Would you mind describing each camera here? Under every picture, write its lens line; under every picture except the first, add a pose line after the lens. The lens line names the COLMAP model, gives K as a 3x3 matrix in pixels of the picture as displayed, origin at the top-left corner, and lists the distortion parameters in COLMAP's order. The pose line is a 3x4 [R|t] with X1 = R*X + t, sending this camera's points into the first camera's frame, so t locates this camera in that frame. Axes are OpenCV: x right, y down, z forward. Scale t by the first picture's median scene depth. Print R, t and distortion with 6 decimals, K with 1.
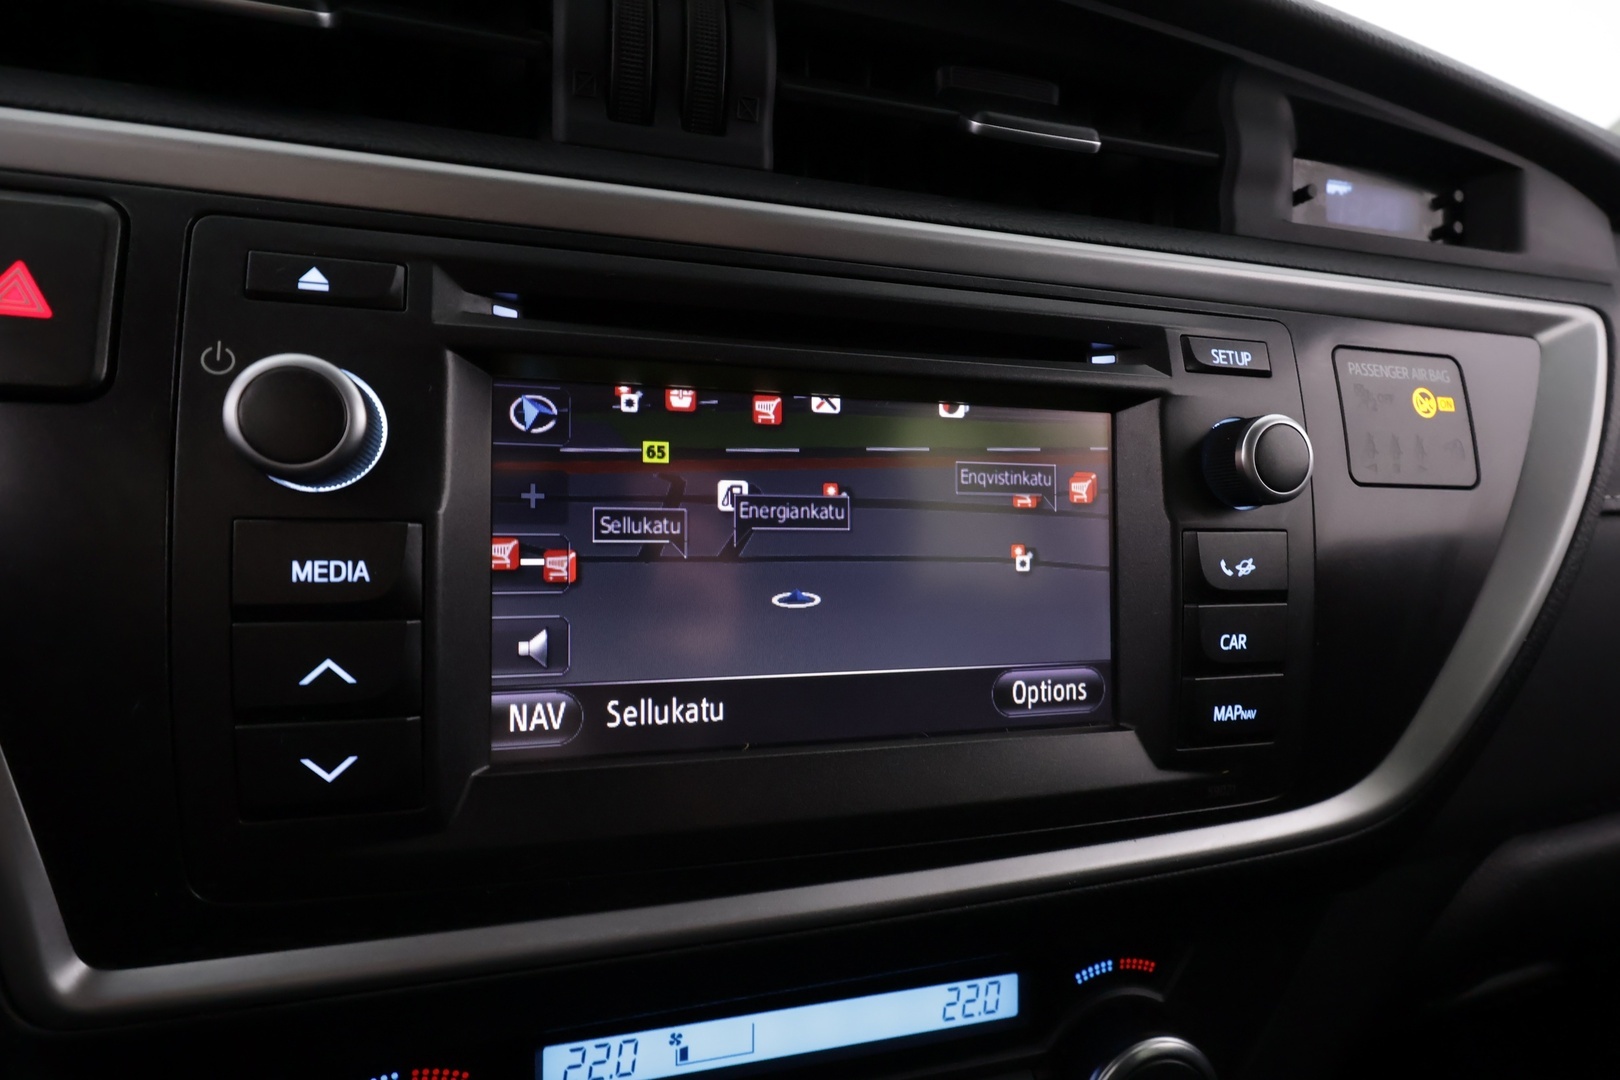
lens RADIAL K [[888.4, 0, 812.1], [0, 888.4, 538.8], [0, 0, 1]] dist [-0.002663, 0.007982]
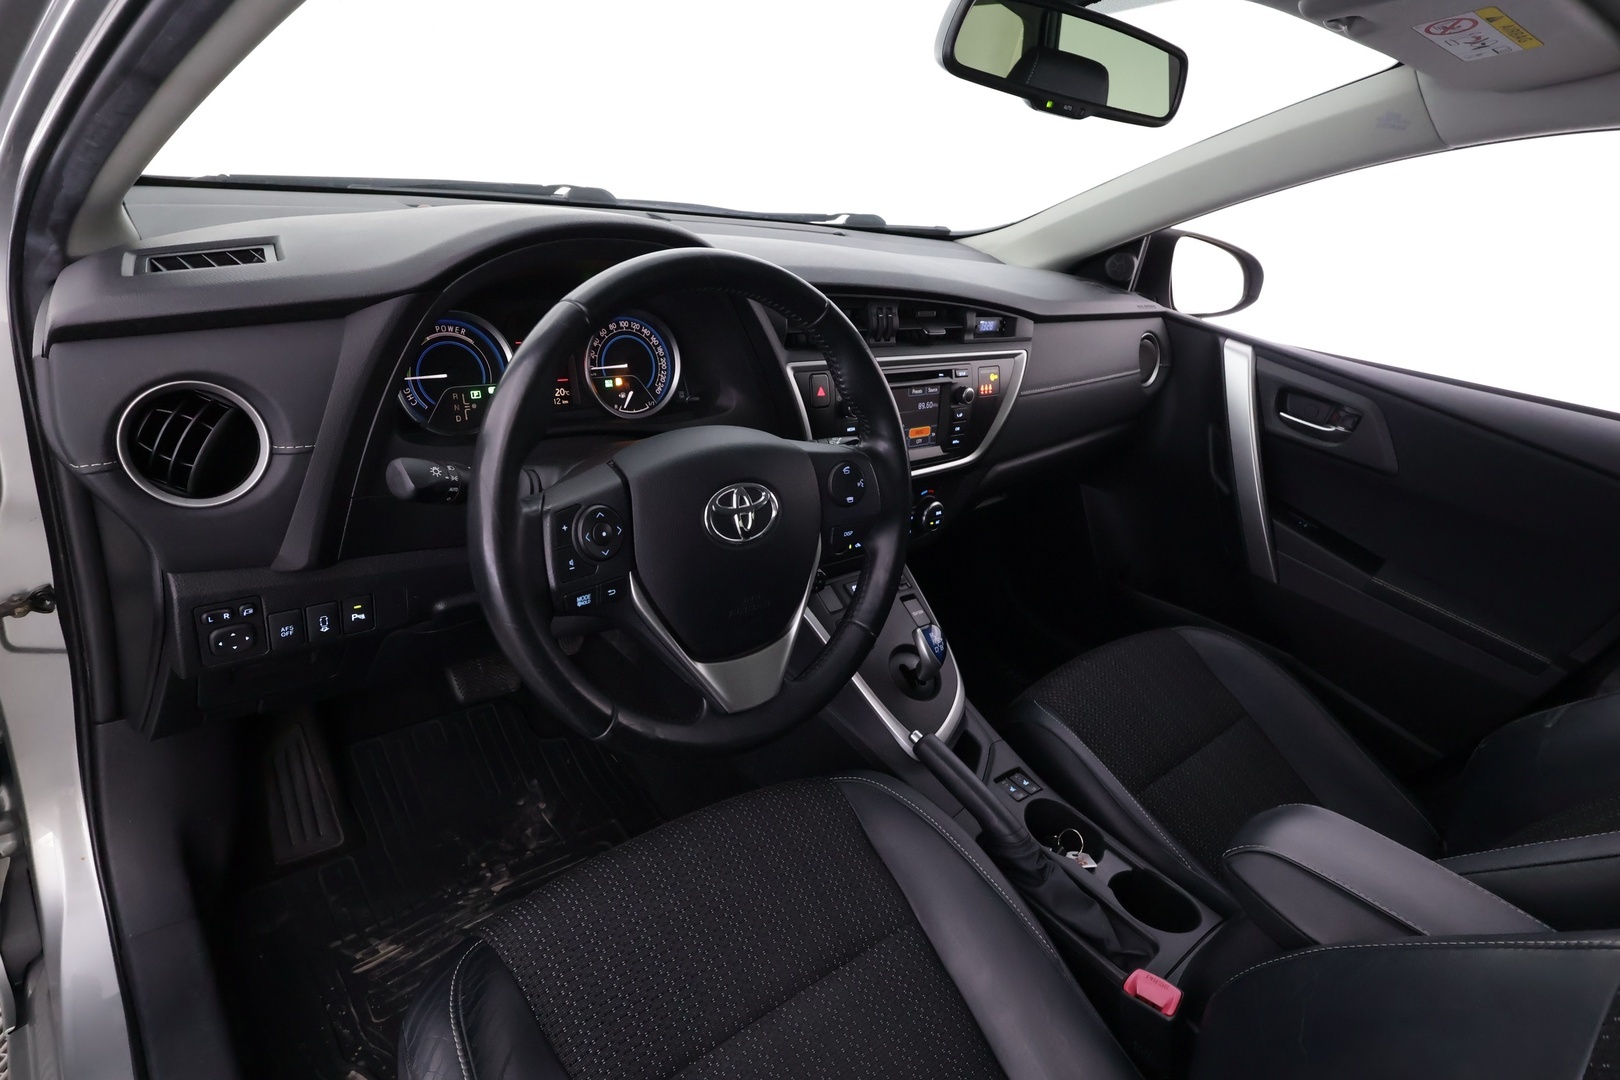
lens RADIAL K [[888.4, 0, 810.3], [0, 888.4, 534.2], [0, 0, 1]] dist [-0.002663, 0.007982]
pose [[0.913152, -0.082318, 0.399221, -2.532879], [-0.054126, 0.946237, 0.318914, -0.945301], [-0.404010, -0.312825, 0.859602, -3.456561]]
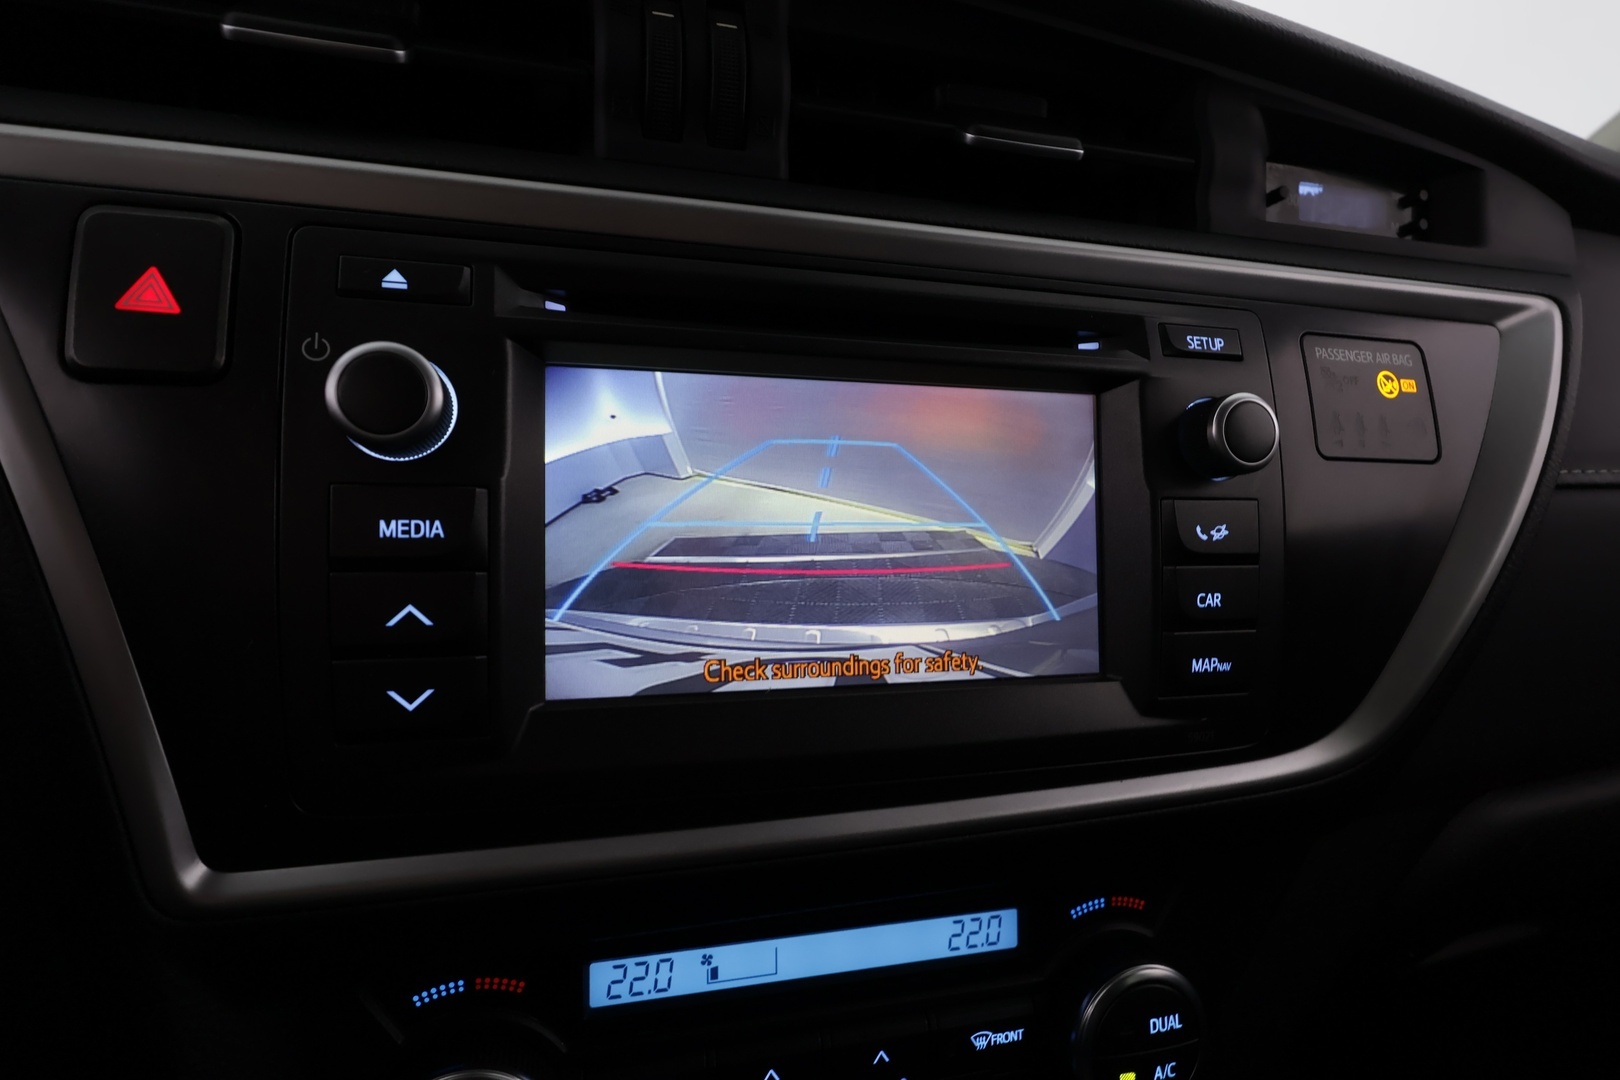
lens RADIAL K [[888.4, 0, 814.3], [0, 888.4, 539.4], [0, 0, 1]] dist [-0.002663, 0.007982]
pose [[0.999830, -0.007498, -0.016831, 0.003458], [0.007354, 0.999936, -0.008633, 0.046268], [0.016894, 0.008508, 0.999821, -0.110813]]
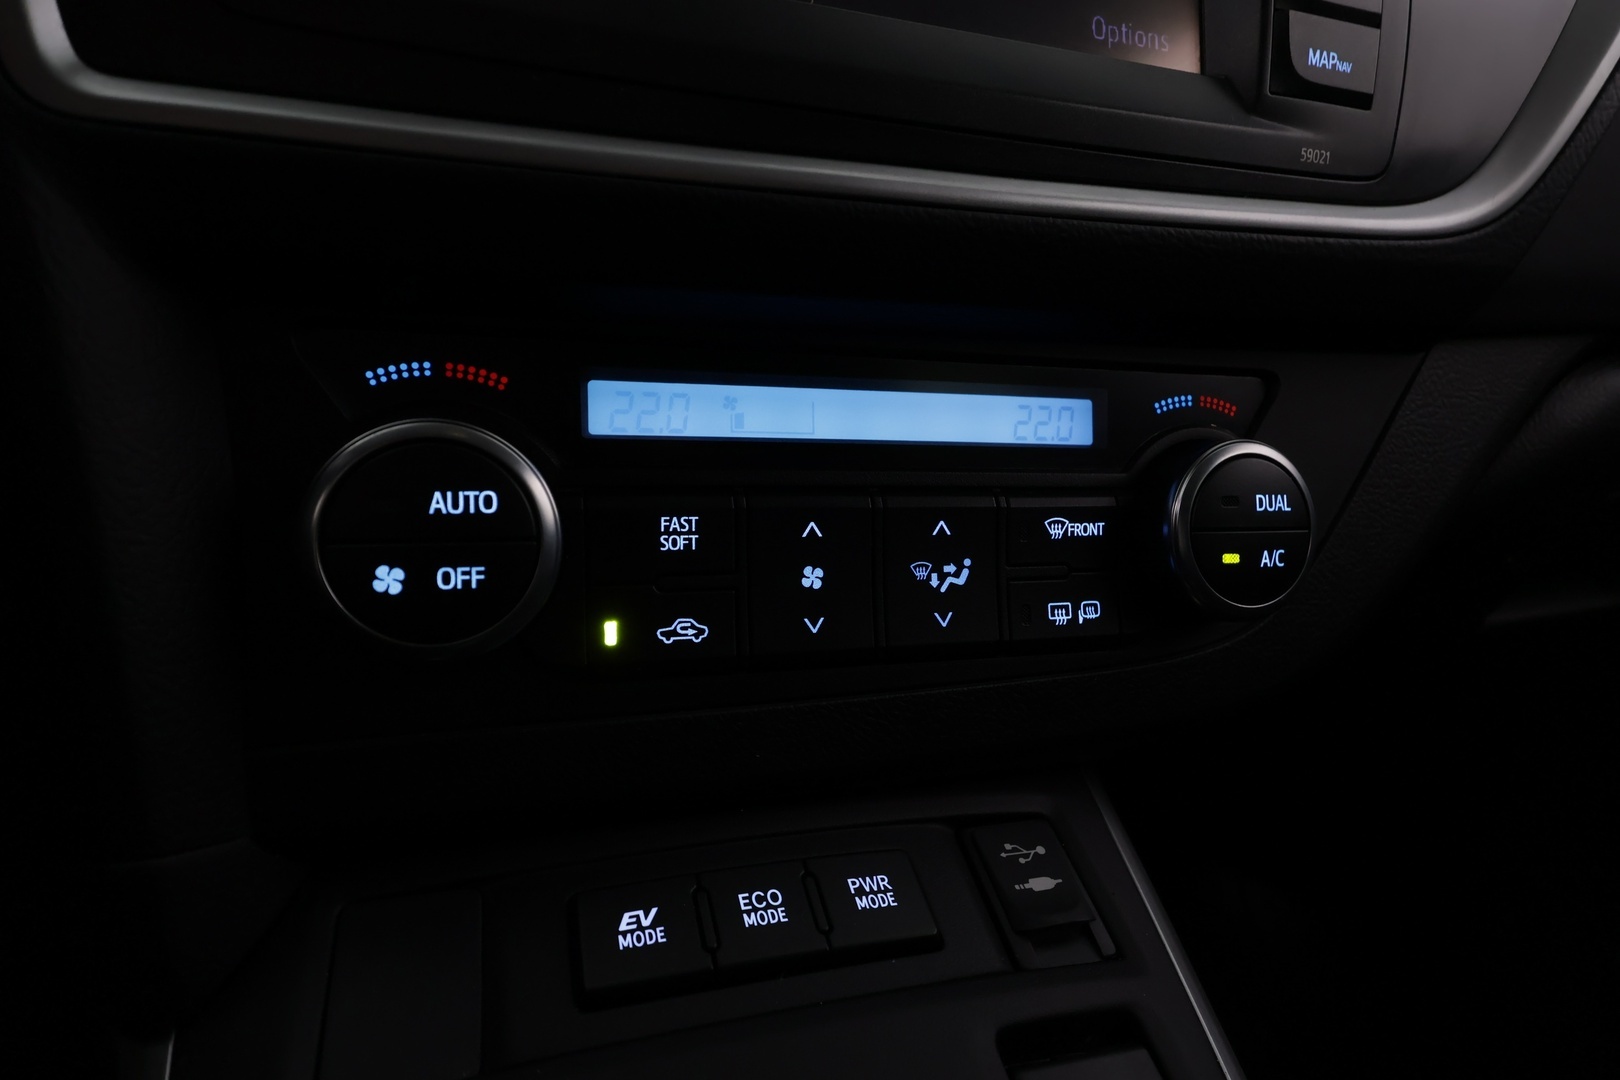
lens RADIAL K [[937.6, 0, 813.0], [0, 937.6, 531.3], [0, 0, 1]] dist [0.005868, 0.000674]
pose [[0.999505, -0.016890, 0.026524, -0.093848], [0.016743, 0.999843, 0.005735, 0.671014], [-0.026616, -0.005288, 0.999632, 0.037913]]
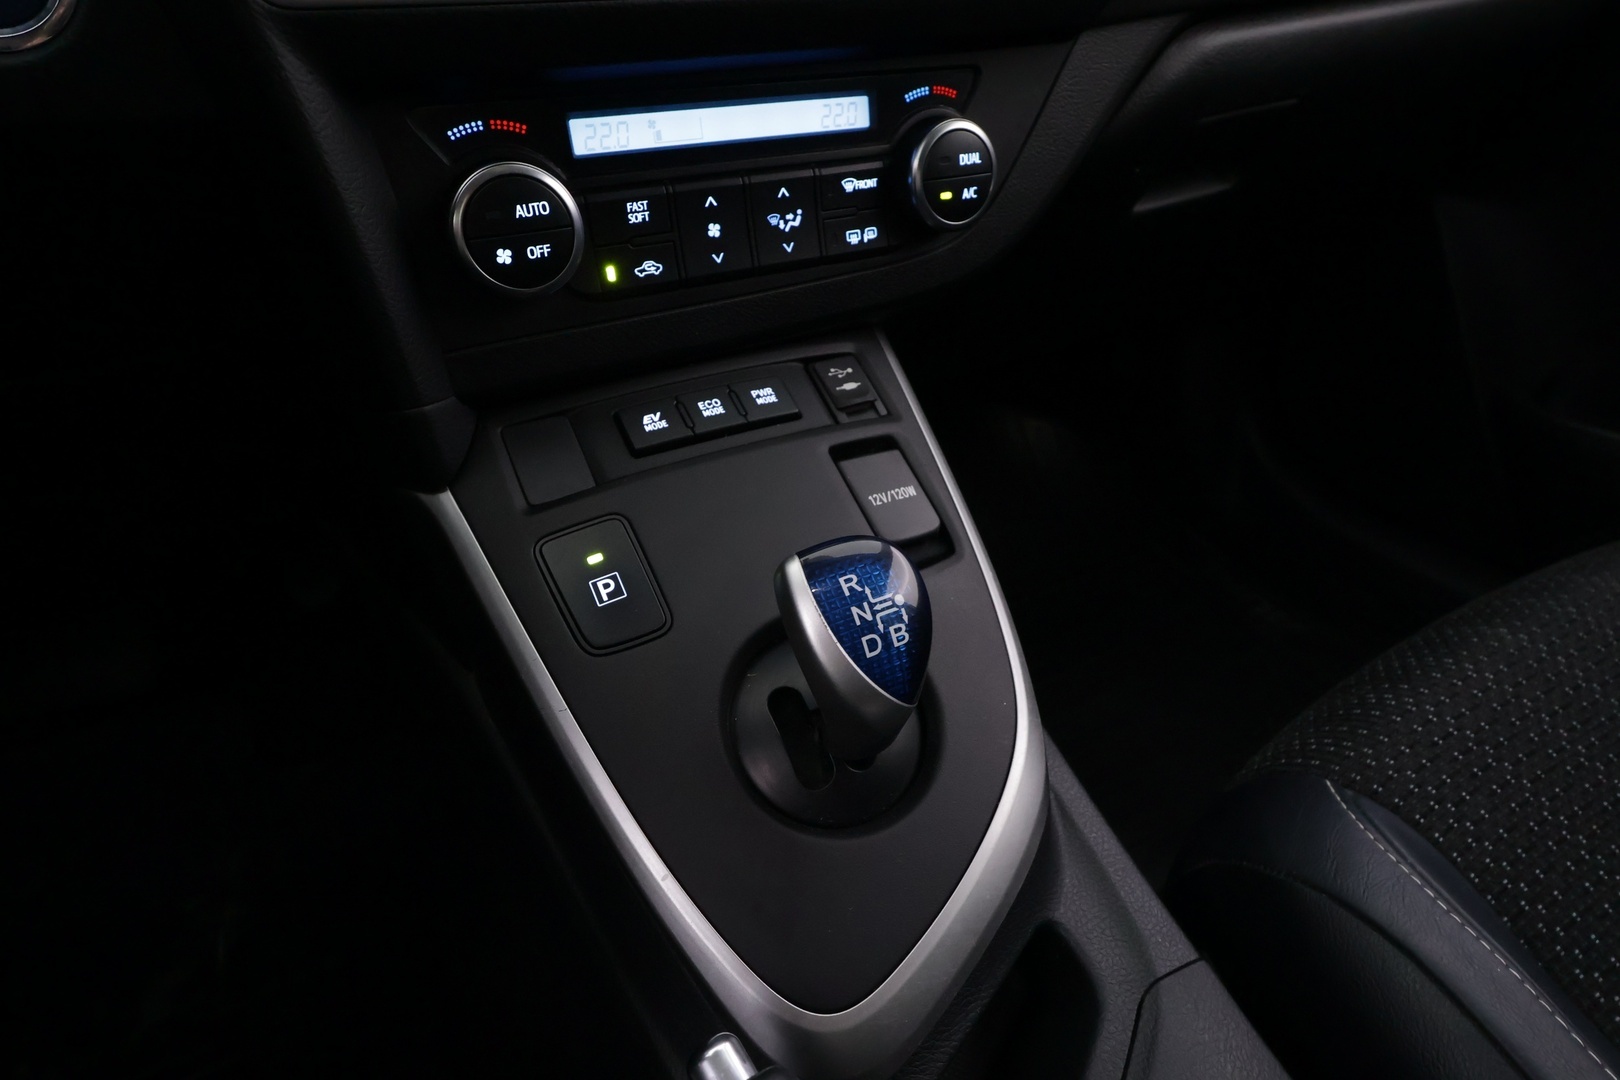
lens RADIAL K [[888.4, 0, 813.7], [0, 888.4, 548.5], [0, 0, 1]] dist [-0.002663, 0.007982]
pose [[0.977253, -0.161506, 0.137449, -0.202966], [0.087301, 0.897009, 0.433305, 0.563805], [-0.193274, -0.411449, 0.890705, -0.684111]]
